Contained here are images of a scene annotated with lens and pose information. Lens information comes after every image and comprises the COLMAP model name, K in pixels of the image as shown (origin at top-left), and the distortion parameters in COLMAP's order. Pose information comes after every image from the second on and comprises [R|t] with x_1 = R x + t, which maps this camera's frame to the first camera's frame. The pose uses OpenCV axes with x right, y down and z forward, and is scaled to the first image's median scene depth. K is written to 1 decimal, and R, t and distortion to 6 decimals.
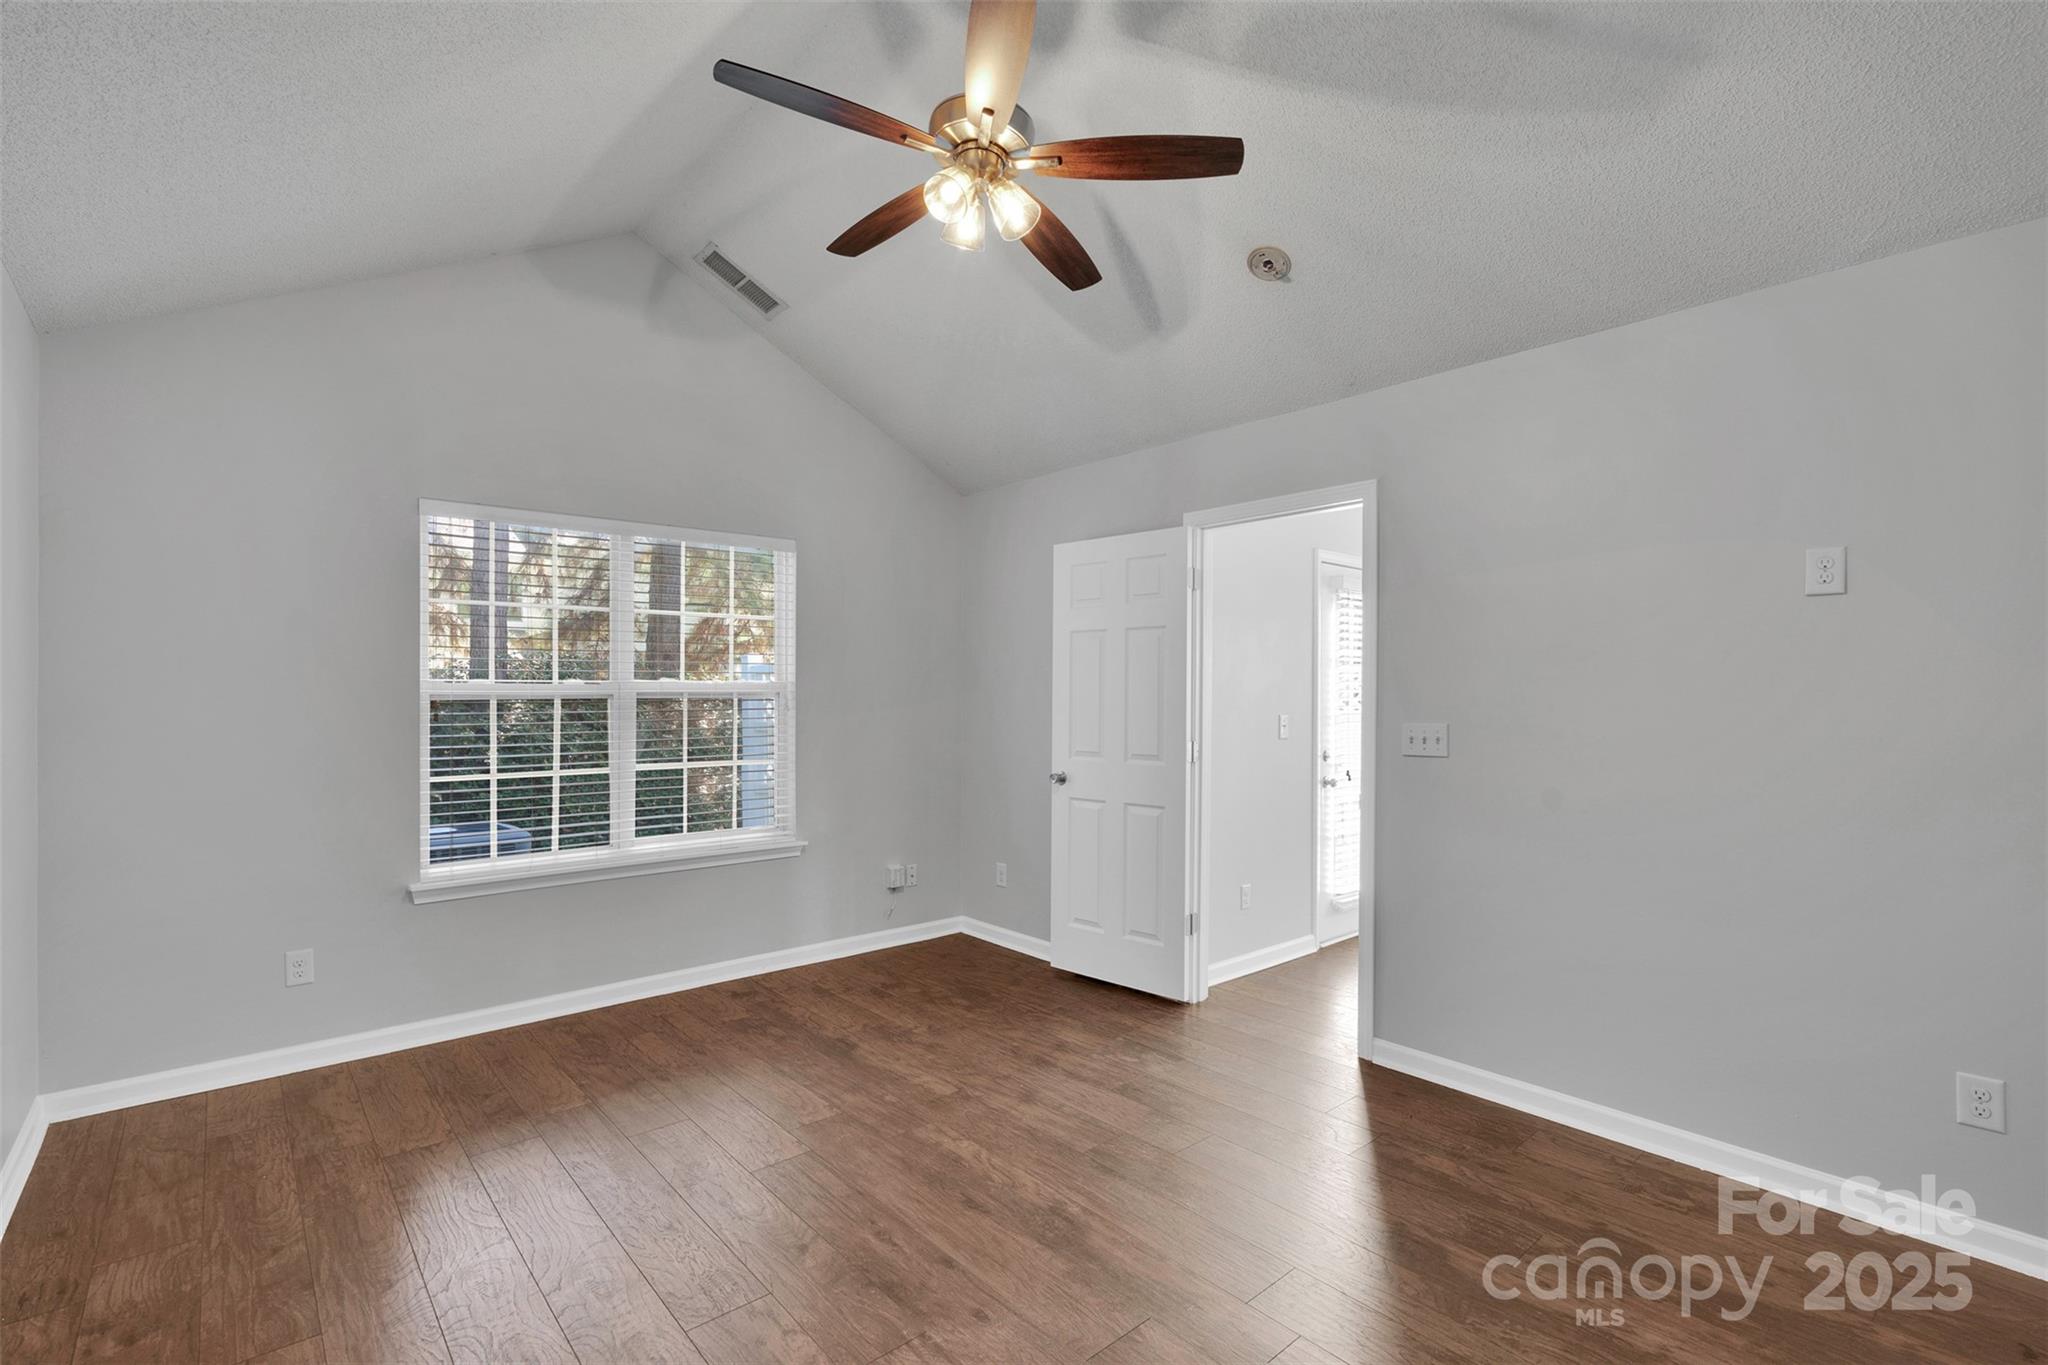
lens RADIAL K [[923.2, 0, 1019.1], [0, 923.2, 690.9], [0, 0, 1]] dist [-0.008696, 0.000798]
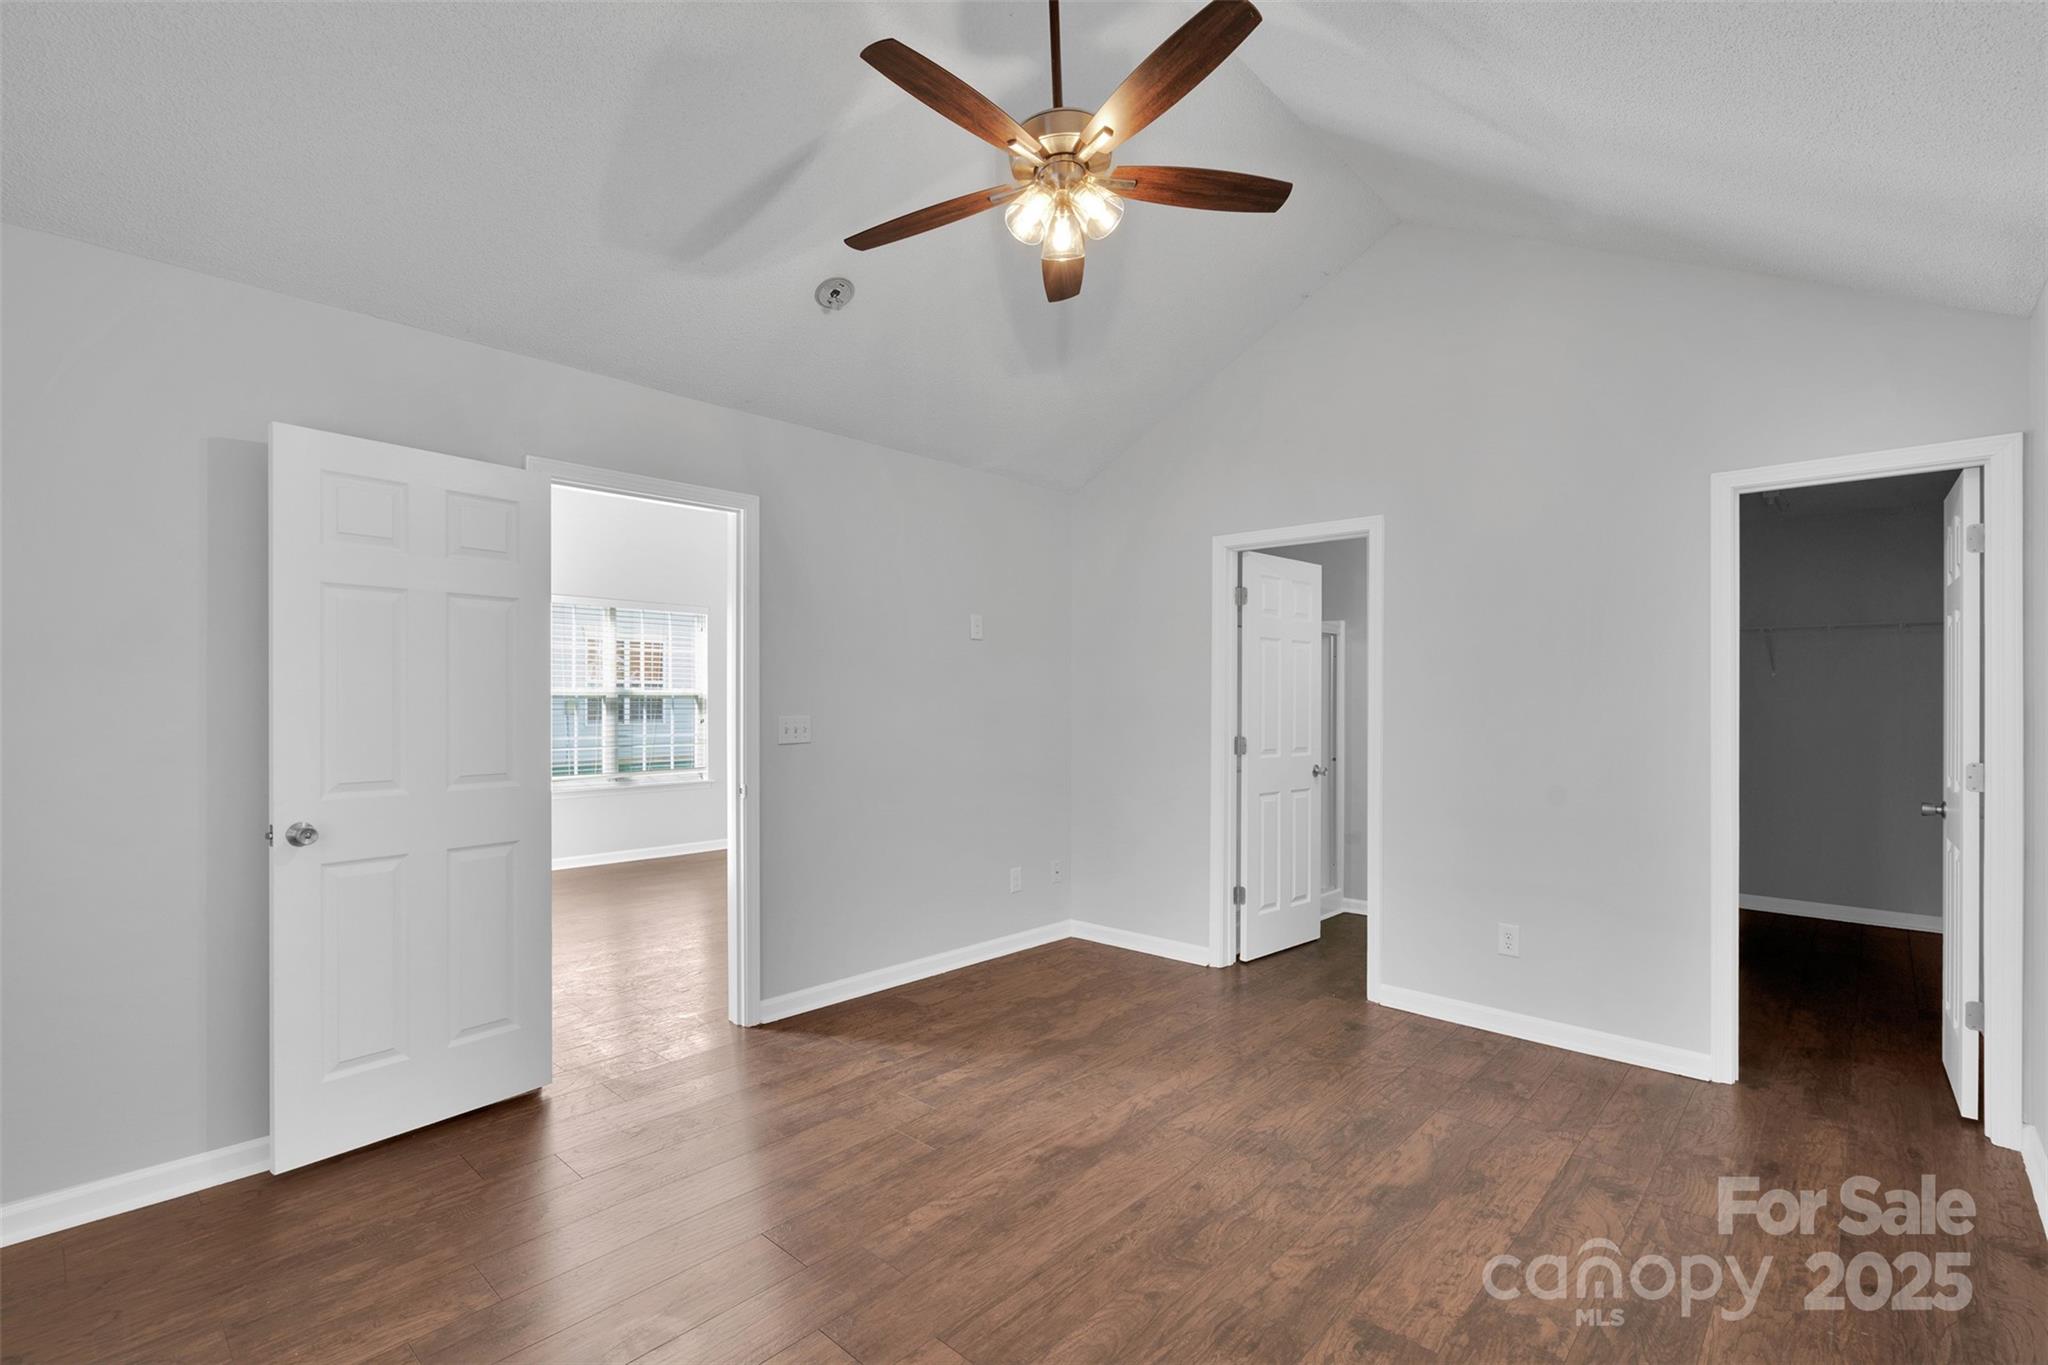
lens RADIAL K [[923.2, 0, 1007.4], [0, 923.2, 693.3], [0, 0, 1]] dist [-0.008696, 0.000798]
pose [[-0.099112, 0.000756, 0.995076, -0.955344], [-0.009606, 0.999952, -0.001716, 0.005931], [-0.995030, -0.009729, -0.099100, 1.044525]]
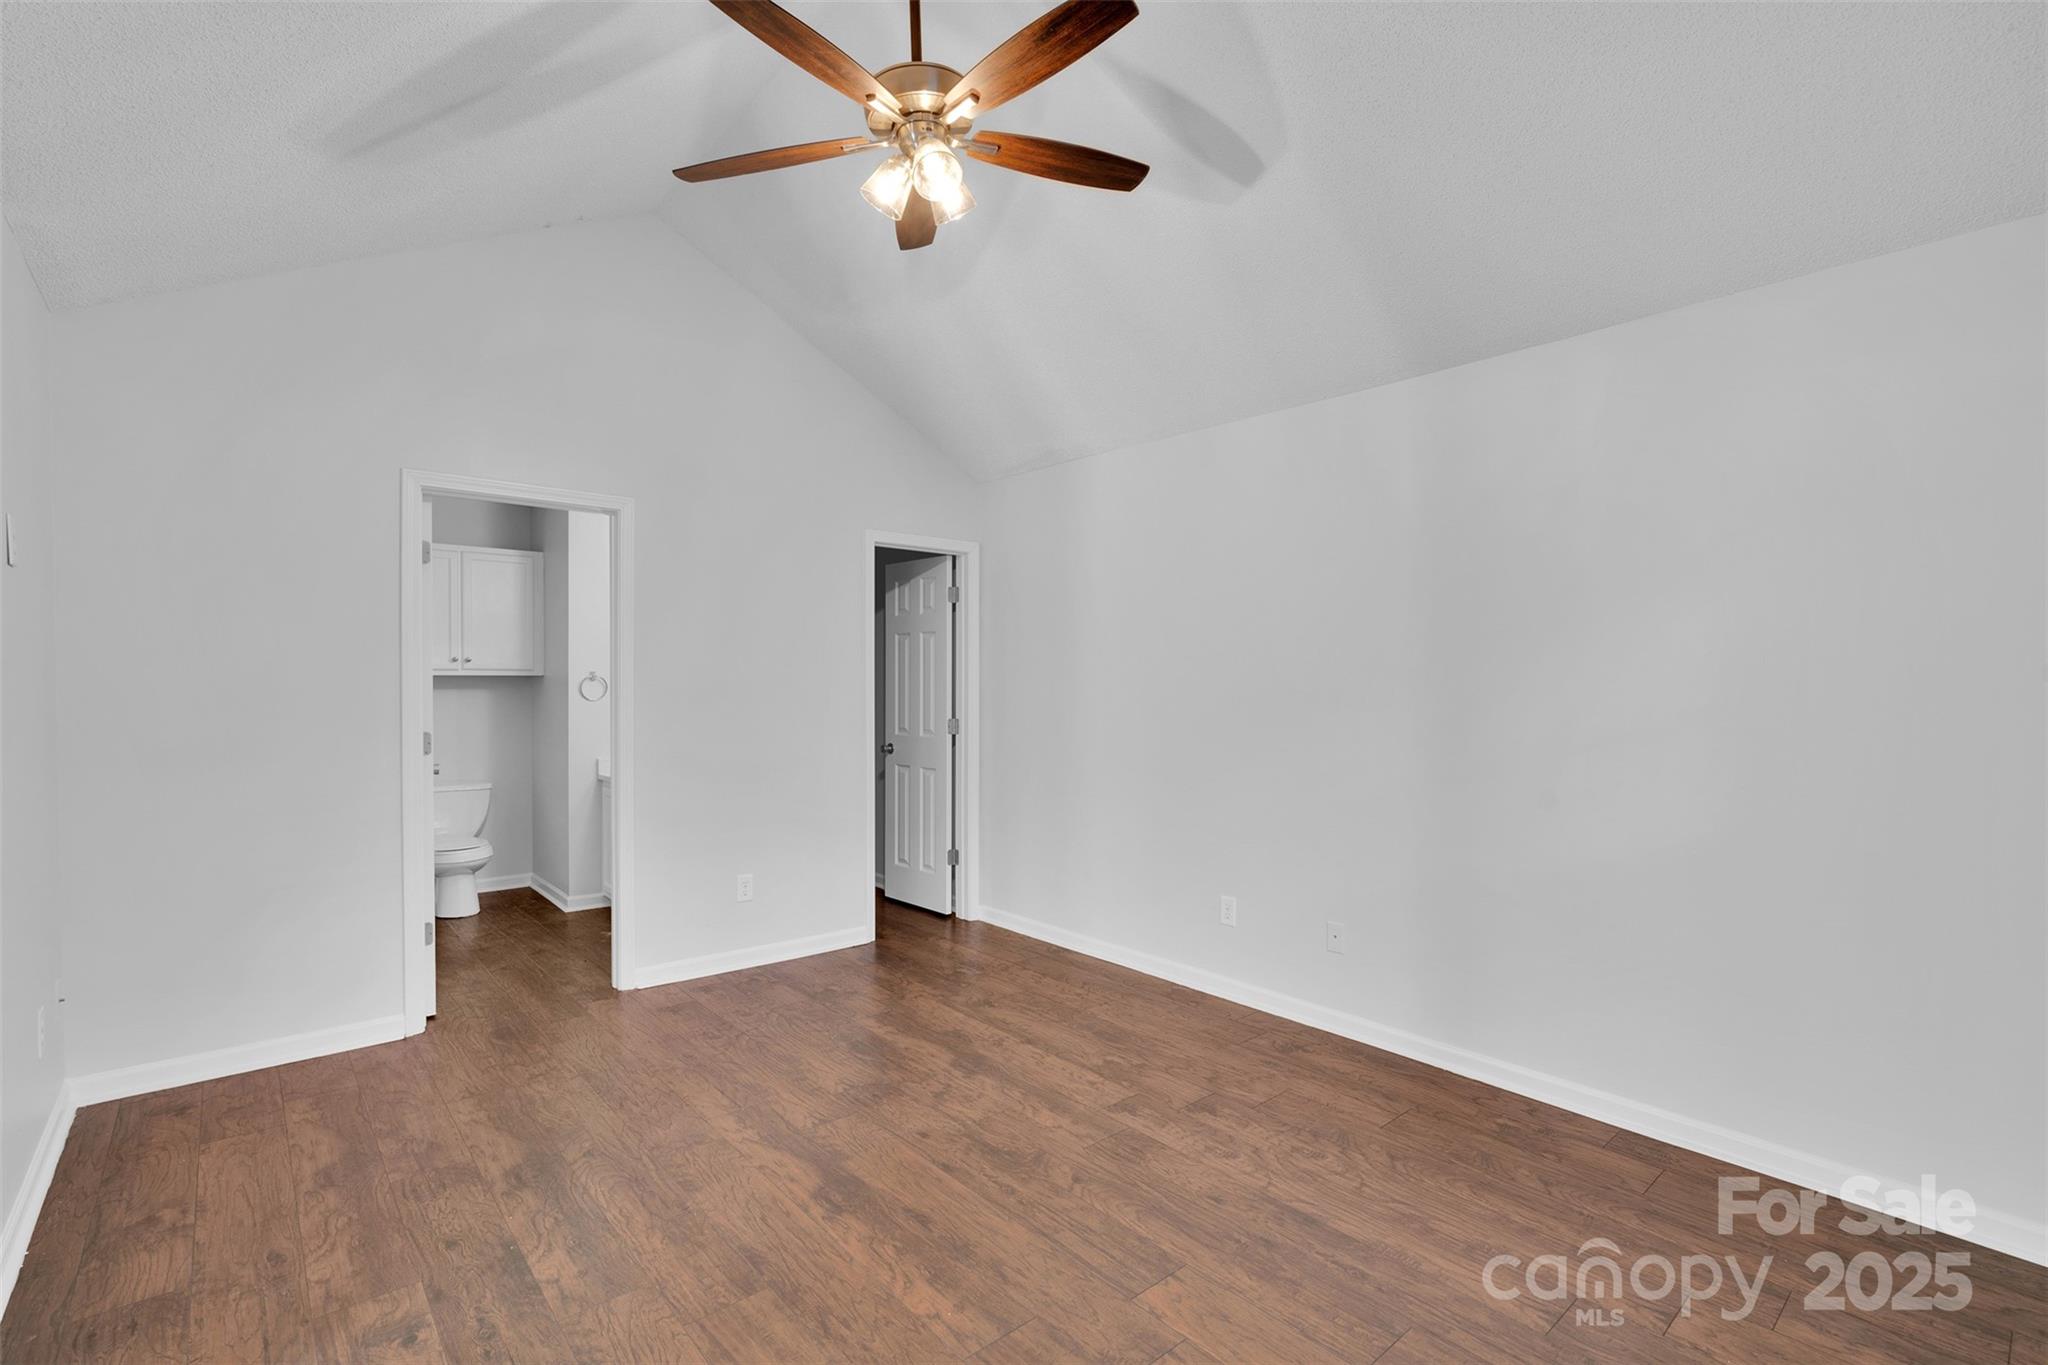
lens RADIAL K [[923.2, 0, 1009.1], [0, 923.2, 684.0], [0, 0, 1]] dist [-0.008696, 0.000798]
pose [[-0.999876, -0.008639, 0.013186, -0.136076], [-0.008707, 0.999949, -0.005134, 0.011319], [-0.013141, -0.005248, -0.999900, 1.781197]]
